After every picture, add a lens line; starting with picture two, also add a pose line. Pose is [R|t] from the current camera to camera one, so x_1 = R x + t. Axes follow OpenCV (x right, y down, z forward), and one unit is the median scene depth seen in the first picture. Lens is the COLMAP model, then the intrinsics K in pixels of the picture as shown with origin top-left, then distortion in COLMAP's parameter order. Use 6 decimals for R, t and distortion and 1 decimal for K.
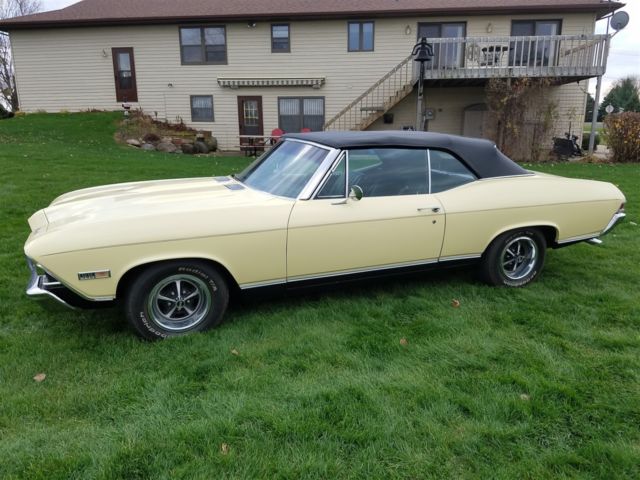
lens RADIAL K [[496.9, 0, 320.0], [0, 496.9, 240.0], [0, 0, 1]] dist [0.219902, -0.387431]
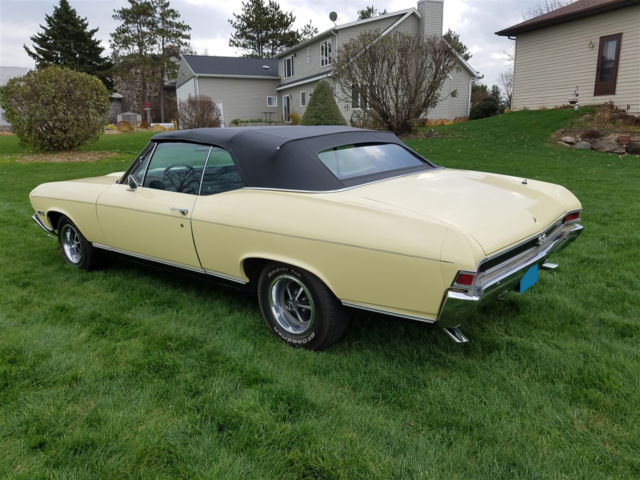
lens RADIAL K [[506.2, 0, 320.0], [0, 506.2, 240.0], [0, 0, 1]] dist [0.121732, -0.189742]
pose [[0.457694, 0.189890, -0.868596, 0.241623], [-0.185789, 0.975787, 0.115425, -0.034245], [0.869482, 0.108546, 0.481891, 0.161992]]
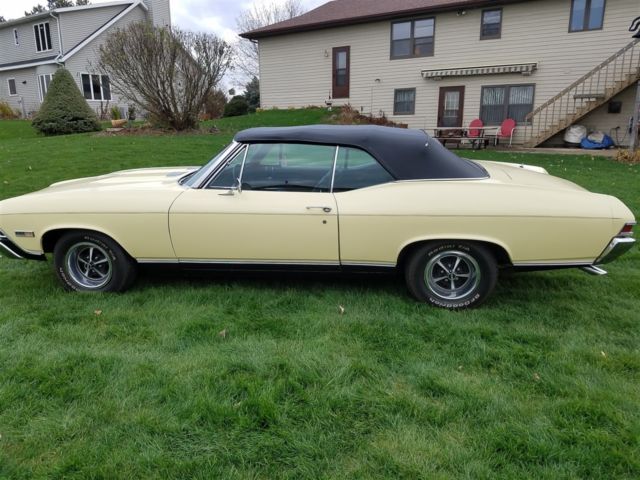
lens RADIAL K [[506.2, 0, 320.0], [0, 506.2, 240.0], [0, 0, 1]] dist [0.121732, -0.189742]
pose [[0.871845, 0.111510, -0.476919, 0.142953], [-0.105603, 0.993632, 0.039274, -0.008114], [0.478262, 0.016123, 0.878069, 0.031605]]
